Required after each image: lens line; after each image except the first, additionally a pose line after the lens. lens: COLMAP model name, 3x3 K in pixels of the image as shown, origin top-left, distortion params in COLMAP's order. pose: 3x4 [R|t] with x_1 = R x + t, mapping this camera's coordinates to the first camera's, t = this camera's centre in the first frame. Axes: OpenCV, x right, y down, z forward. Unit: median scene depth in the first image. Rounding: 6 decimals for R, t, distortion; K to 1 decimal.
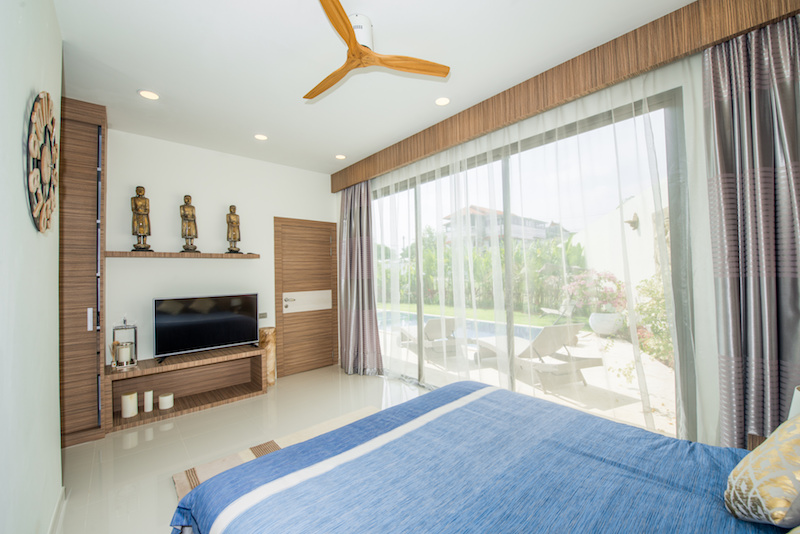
lens RADIAL K [[325.6, 0, 400.0], [0, 325.6, 267.0], [0, 0, 1]] dist [-0.021579, -0.000471]
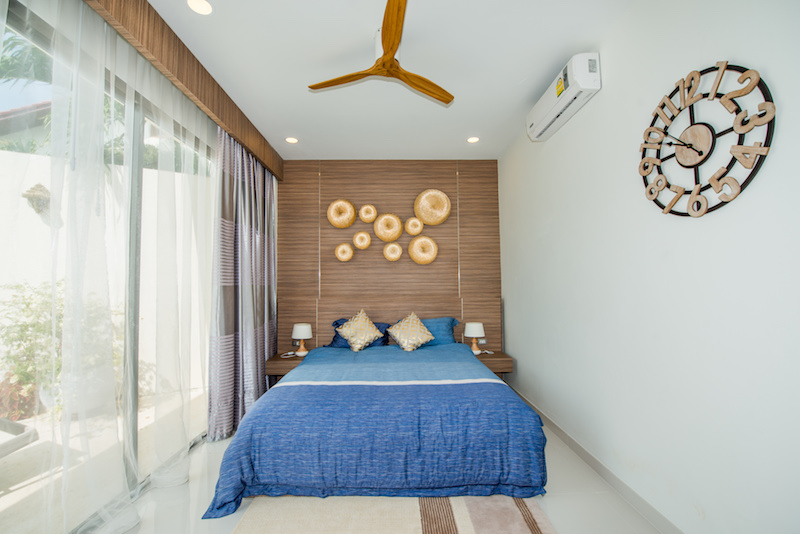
lens RADIAL K [[325.6, 0, 400.0], [0, 325.6, 267.0], [0, 0, 1]] dist [-0.021579, -0.000471]
pose [[-0.780721, 0.055393, 0.622420, -0.548037], [0.007511, 0.996823, -0.079291, 0.050505], [-0.624834, -0.057229, -0.778657, 1.248765]]
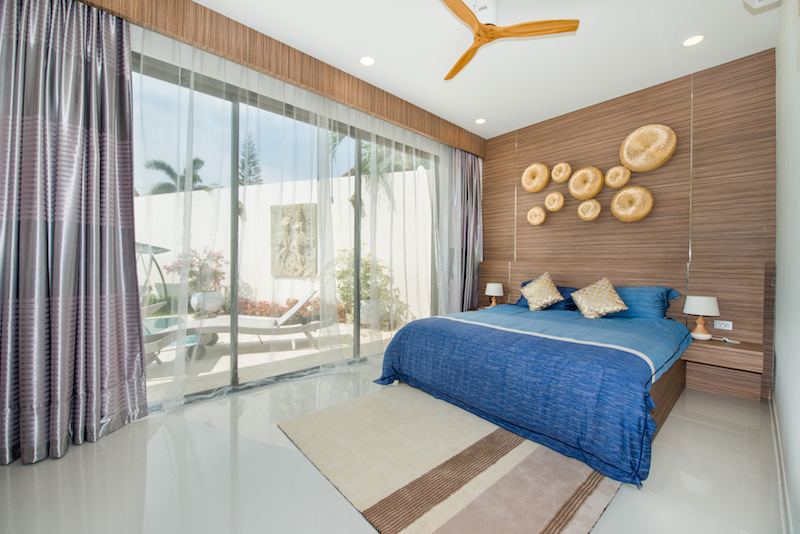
lens RADIAL K [[325.6, 0, 400.0], [0, 325.6, 267.0], [0, 0, 1]] dist [-0.021579, -0.000471]
pose [[-0.013026, 0.009854, 0.999867, -0.878293], [-0.034810, 0.999341, -0.010302, 0.128387], [-0.999309, -0.034940, -0.012675, 0.918386]]
